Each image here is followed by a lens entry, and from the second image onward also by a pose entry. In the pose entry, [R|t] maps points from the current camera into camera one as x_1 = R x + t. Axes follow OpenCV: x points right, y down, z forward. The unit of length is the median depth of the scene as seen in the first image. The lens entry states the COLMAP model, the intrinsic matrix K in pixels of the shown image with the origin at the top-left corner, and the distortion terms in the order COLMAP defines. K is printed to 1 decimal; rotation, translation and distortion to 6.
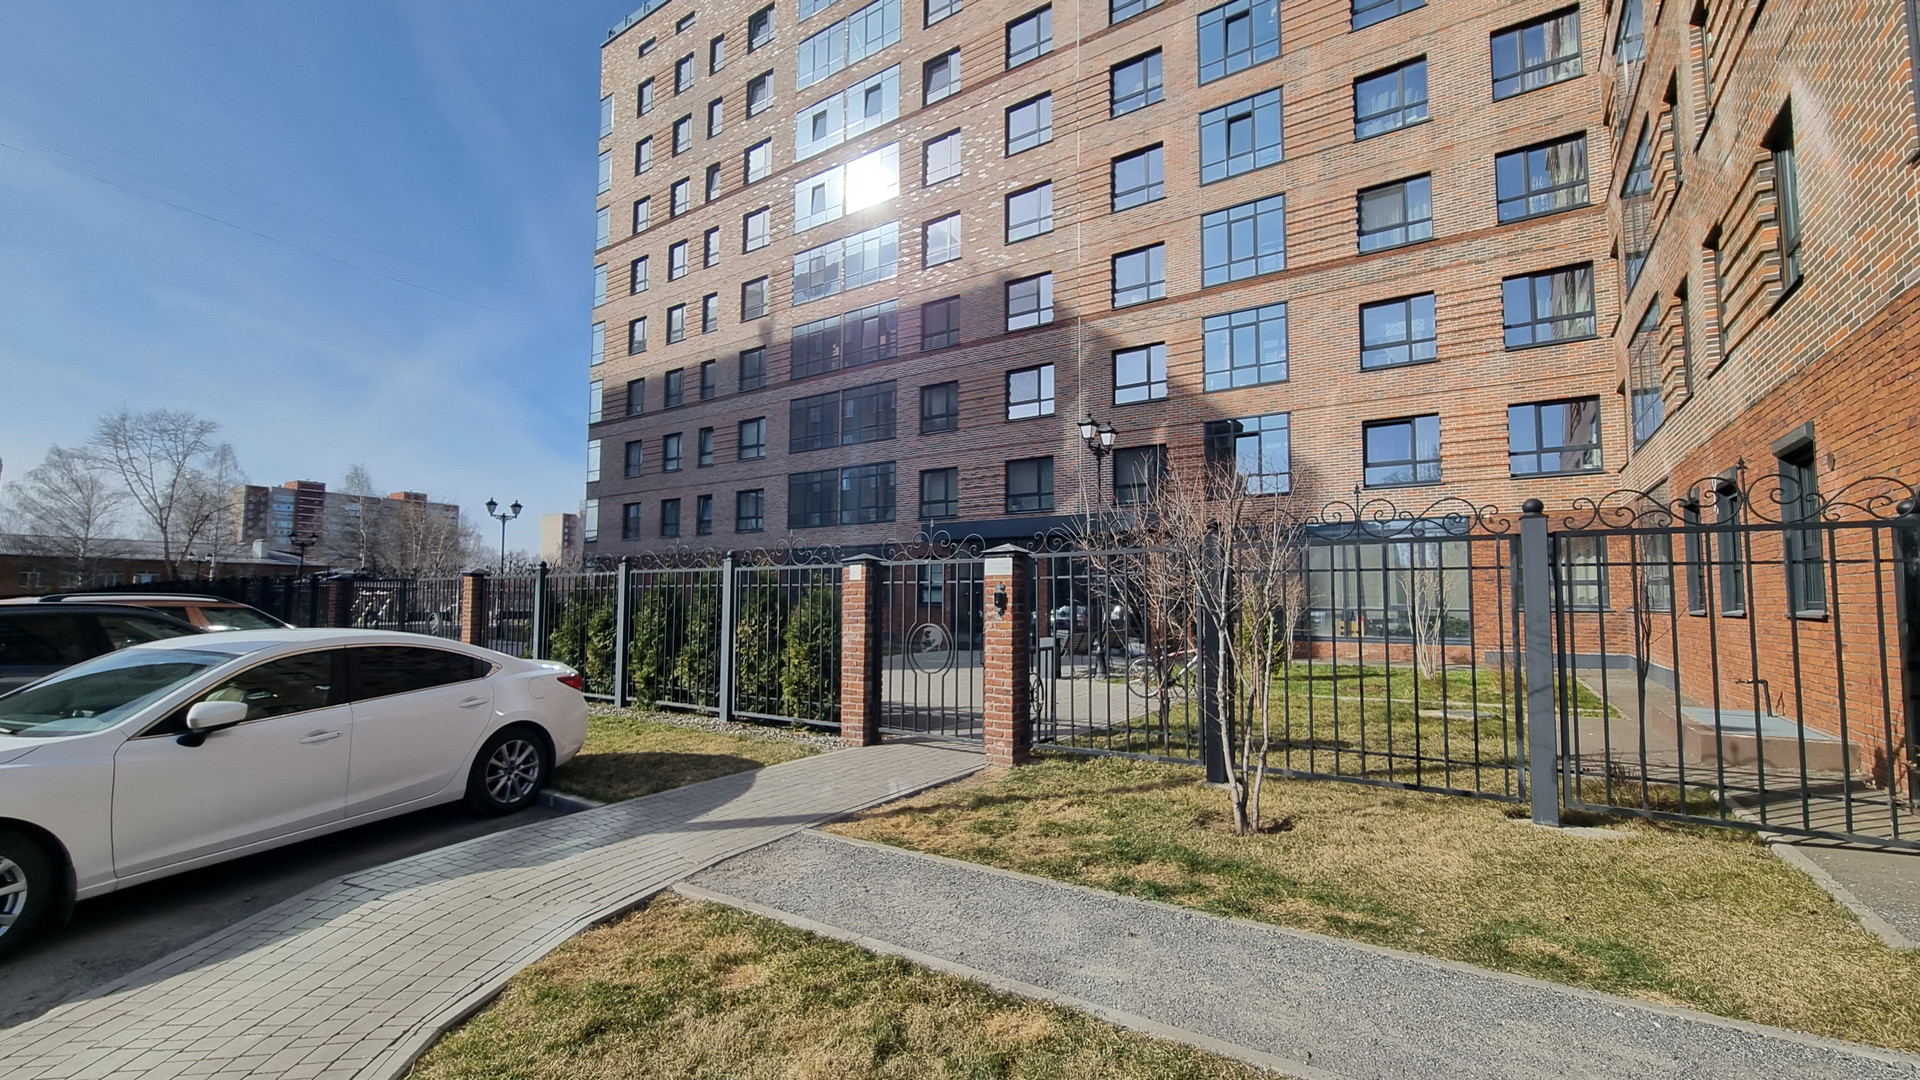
lens RADIAL K [[784.3, 0, 962.5], [0, 784.3, 550.7], [0, 0, 1]] dist [-0.006979, 0.000281]
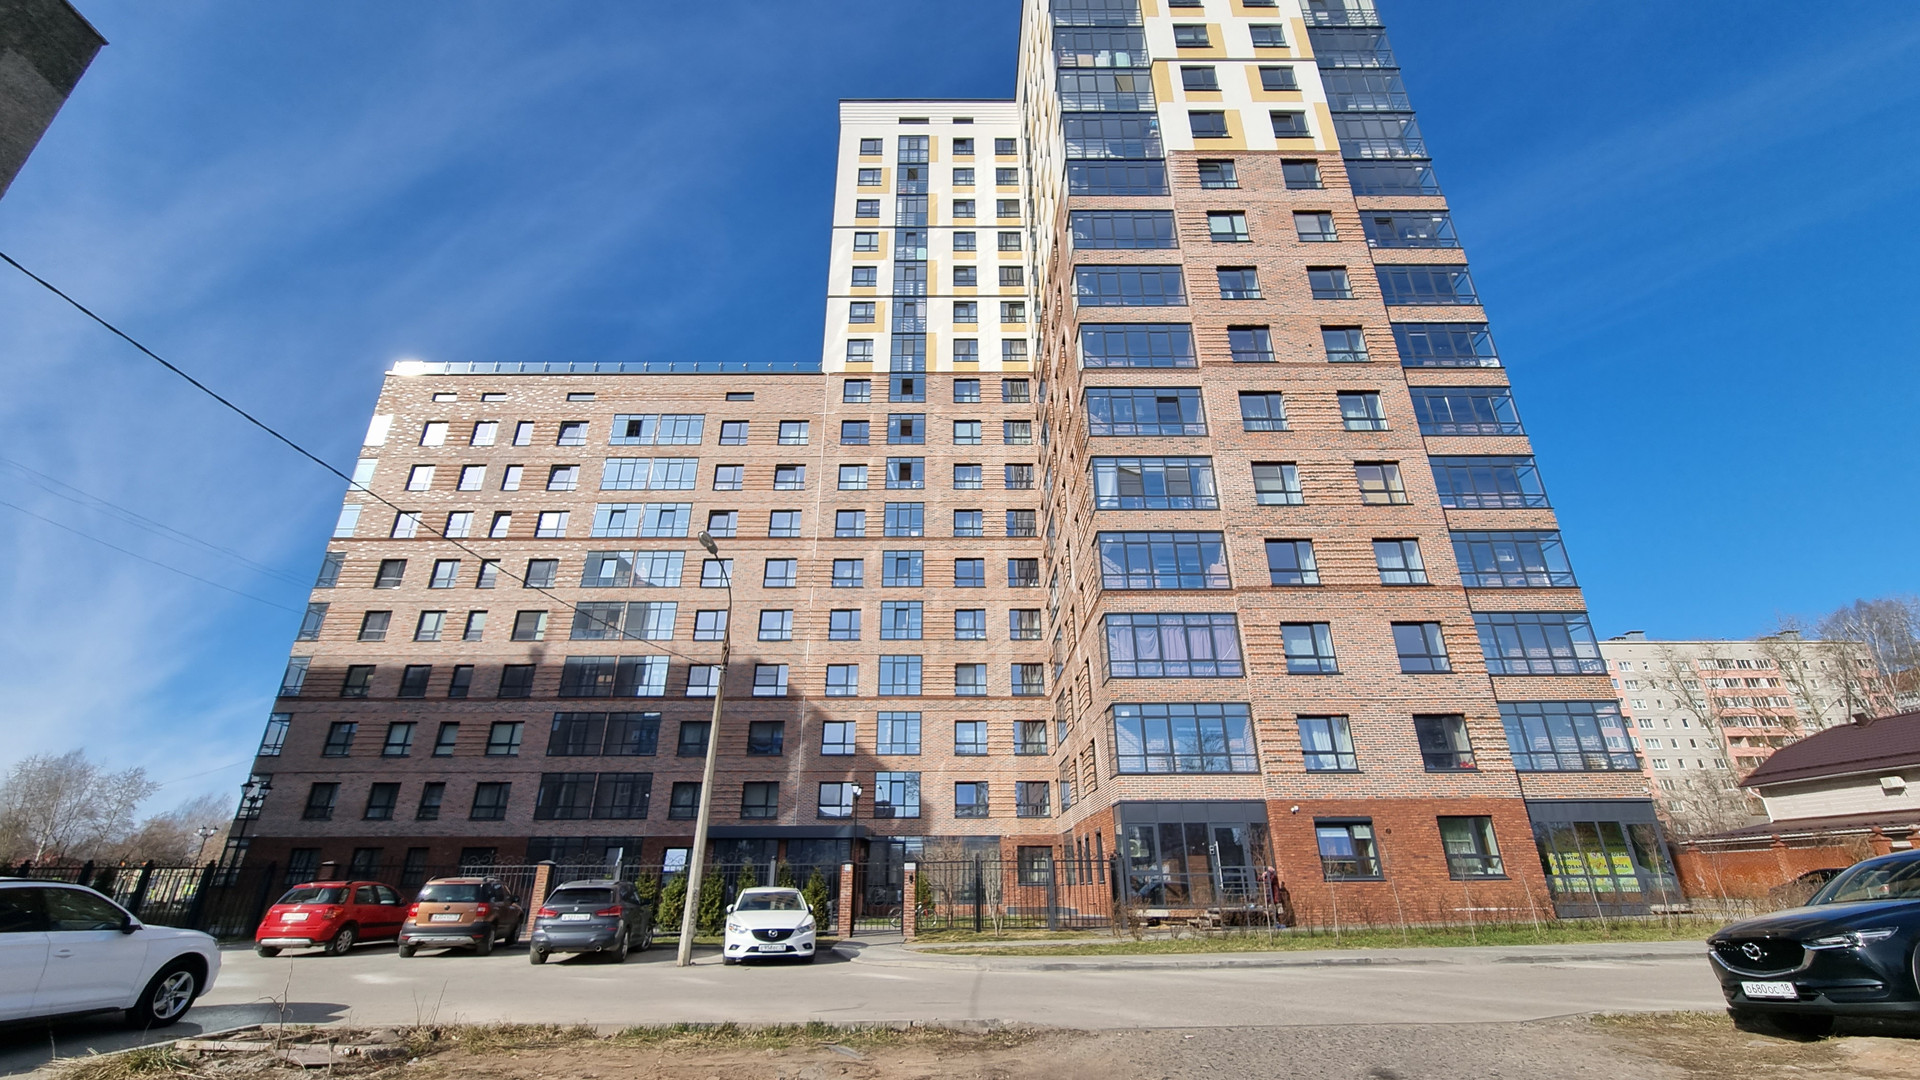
lens RADIAL K [[784.3, 0, 953.9], [0, 784.3, 537.4], [0, 0, 1]] dist [-0.006979, 0.000281]
pose [[0.821045, 0.224468, 0.524880, -0.551070], [-0.028024, 0.934189, -0.355675, -0.030339], [-0.570175, 0.277316, 0.773302, -0.576954]]
